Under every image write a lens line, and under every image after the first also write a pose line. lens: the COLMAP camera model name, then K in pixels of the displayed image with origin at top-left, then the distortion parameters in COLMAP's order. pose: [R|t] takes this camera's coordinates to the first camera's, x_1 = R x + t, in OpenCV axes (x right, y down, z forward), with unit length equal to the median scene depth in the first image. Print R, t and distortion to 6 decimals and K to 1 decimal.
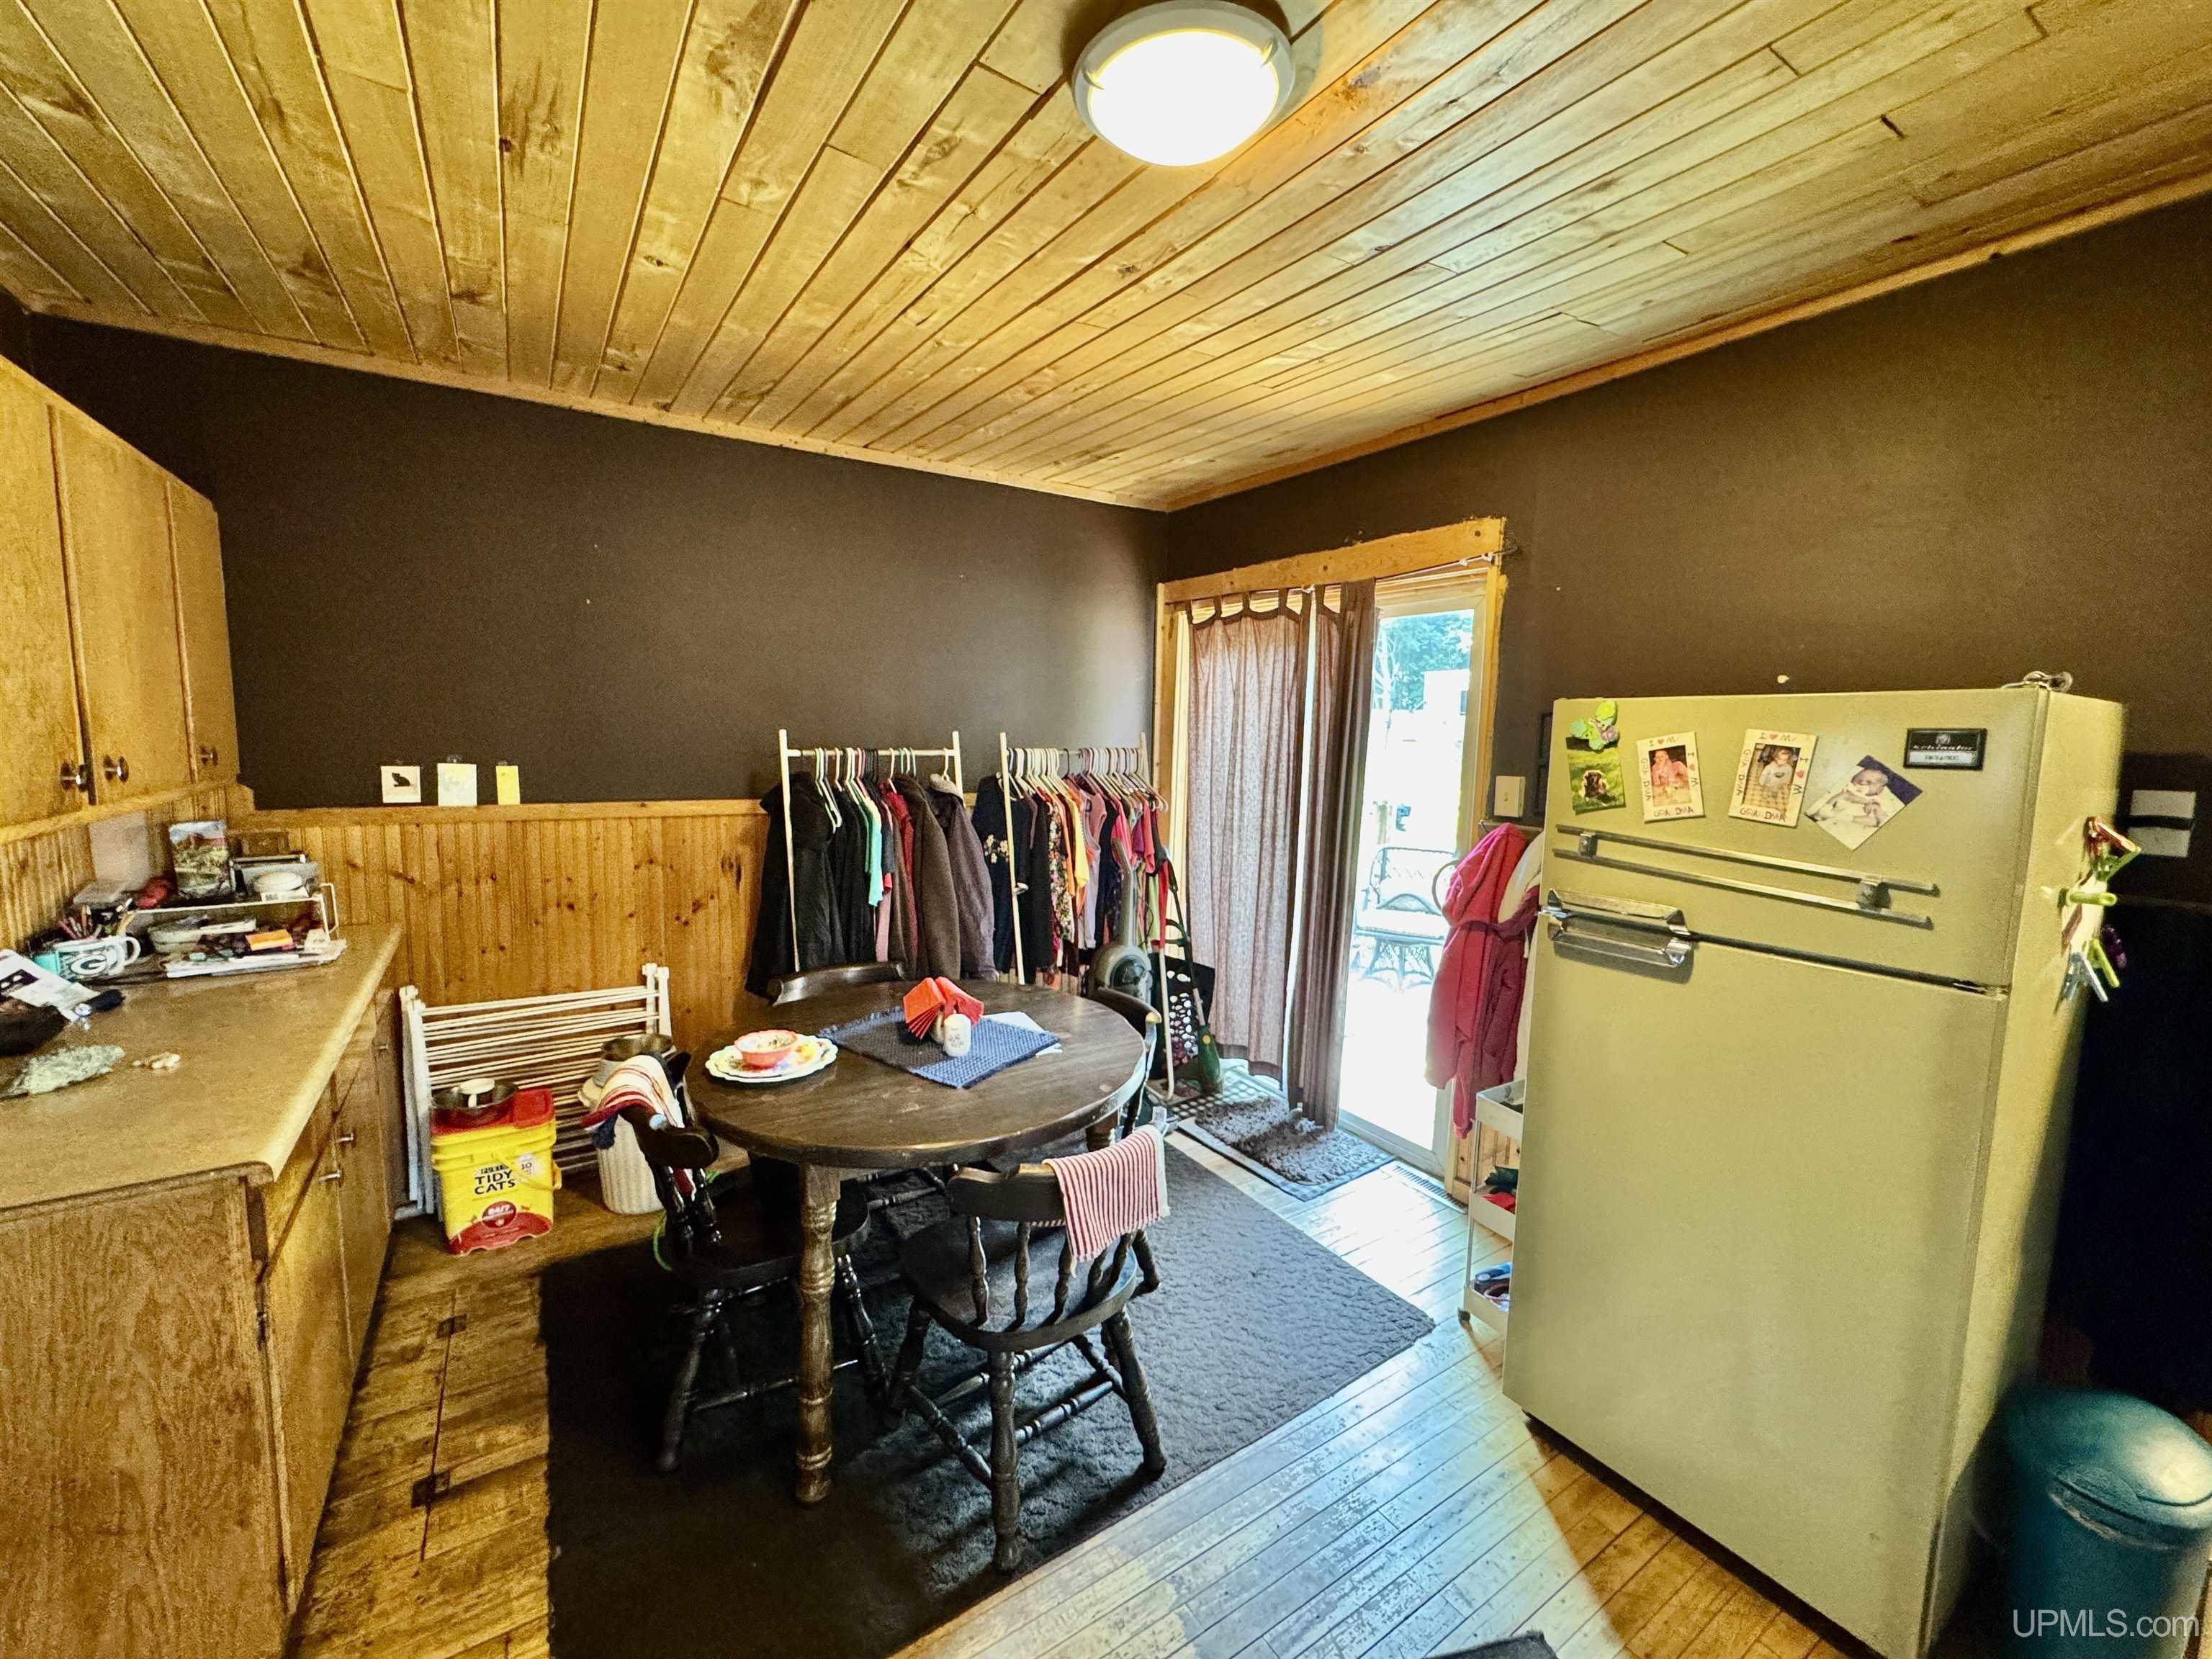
lens RADIAL K [[888.9, 0, 1109.1], [0, 888.9, 826.1], [0, 0, 1]] dist [-0.001150, -0.000103]
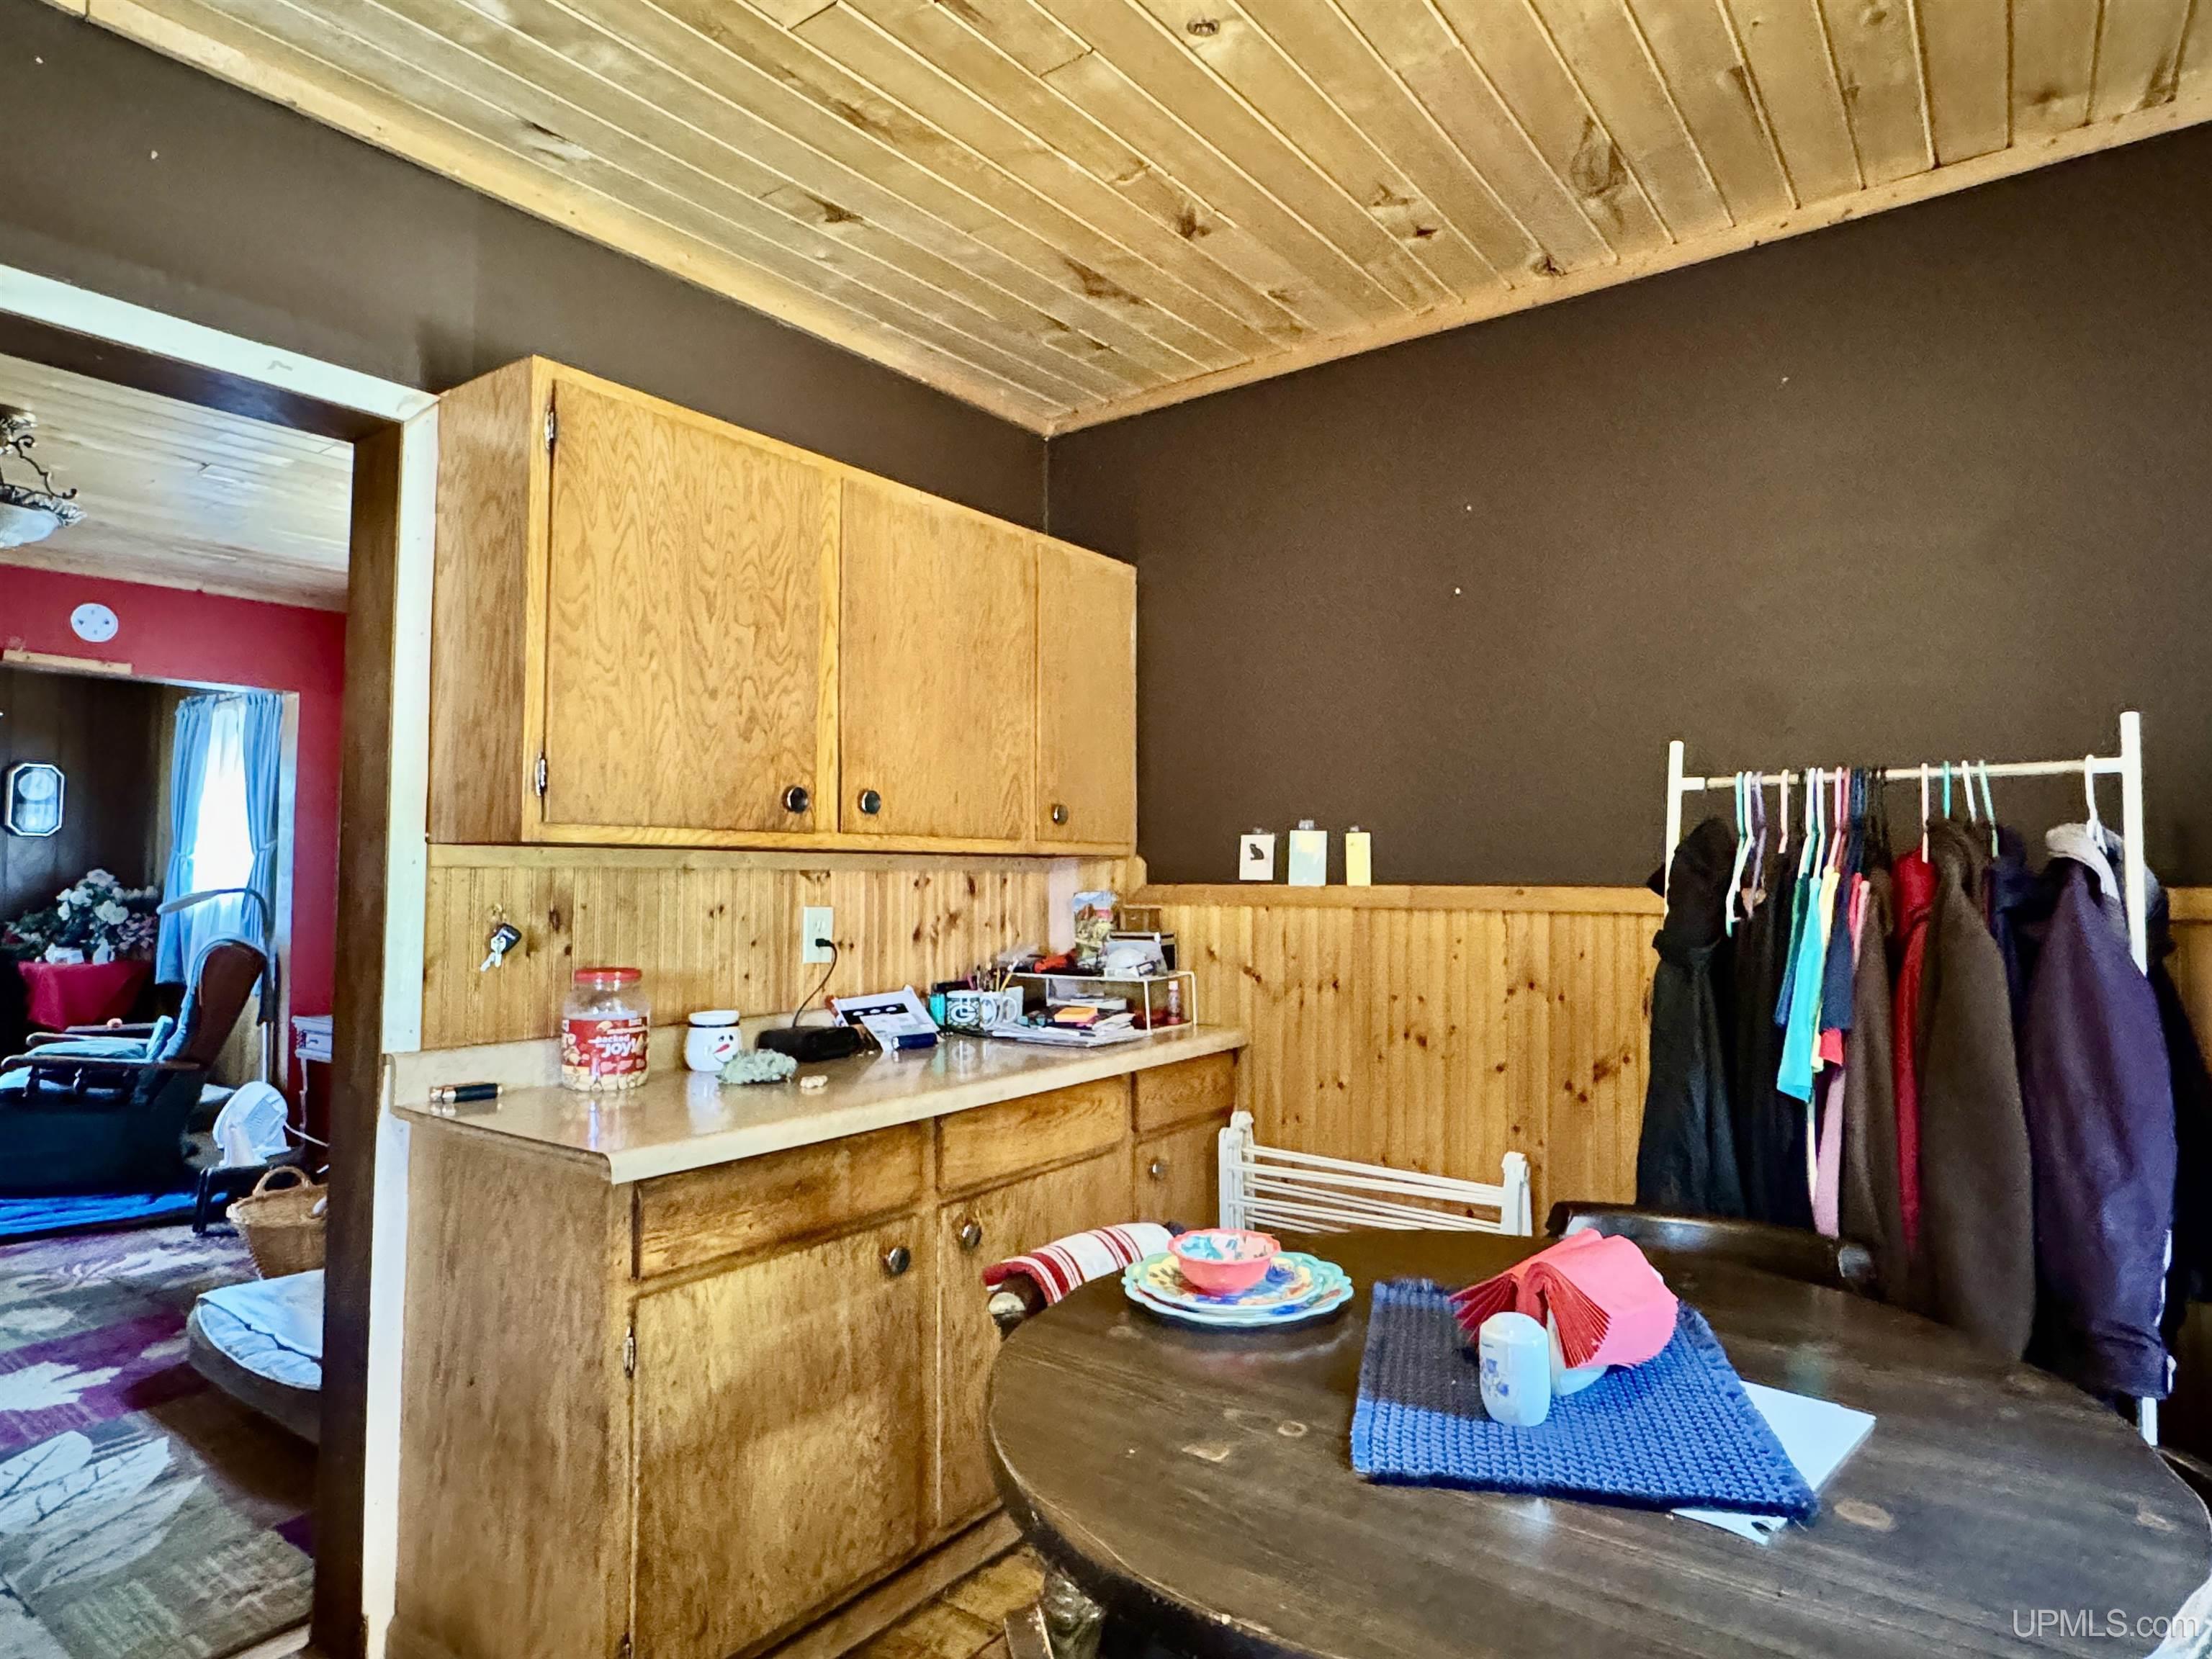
lens RADIAL K [[1271.9, 0, 1106.5], [0, 1271.9, 831.7], [0, 0, 1]] dist [-0.006364, 0.001175]
pose [[0.344298, -0.058538, -0.937034, 0.230273], [-0.097130, 0.990478, -0.097565, 0.053454], [0.933823, 0.124605, 0.335334, 0.456640]]
